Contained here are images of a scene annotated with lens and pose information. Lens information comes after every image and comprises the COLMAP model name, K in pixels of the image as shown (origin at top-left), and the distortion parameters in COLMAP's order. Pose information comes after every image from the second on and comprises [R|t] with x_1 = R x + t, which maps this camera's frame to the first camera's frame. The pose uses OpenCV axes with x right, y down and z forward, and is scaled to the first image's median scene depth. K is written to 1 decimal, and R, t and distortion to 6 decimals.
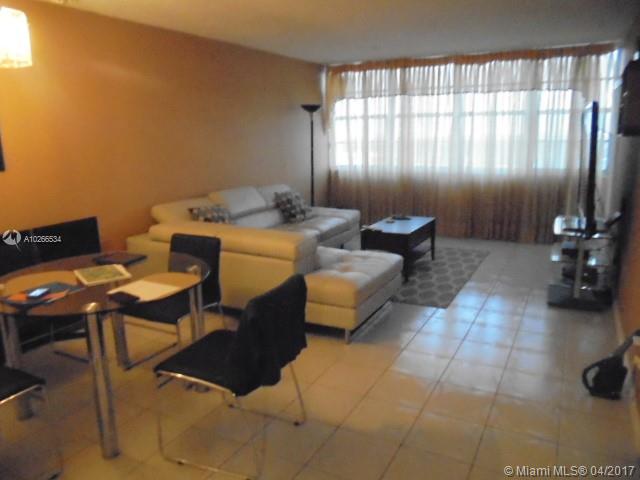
lens RADIAL K [[497.0, 0, 320.0], [0, 497.0, 240.0], [0, 0, 1]] dist [-0.104692, 0.089581]
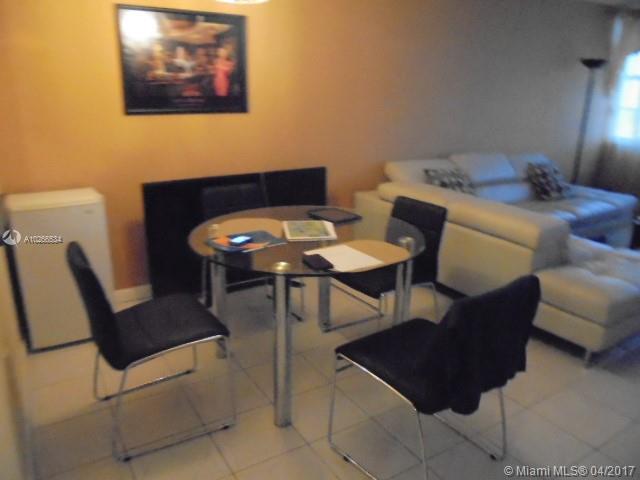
lens RADIAL K [[497.0, 0, 320.0], [0, 497.0, 240.0], [0, 0, 1]] dist [-0.104692, 0.089581]
pose [[0.872825, 0.173888, -0.456004, 0.003828], [-0.137197, 0.984115, 0.112669, -0.016985], [0.468352, -0.035778, 0.882817, 0.147311]]
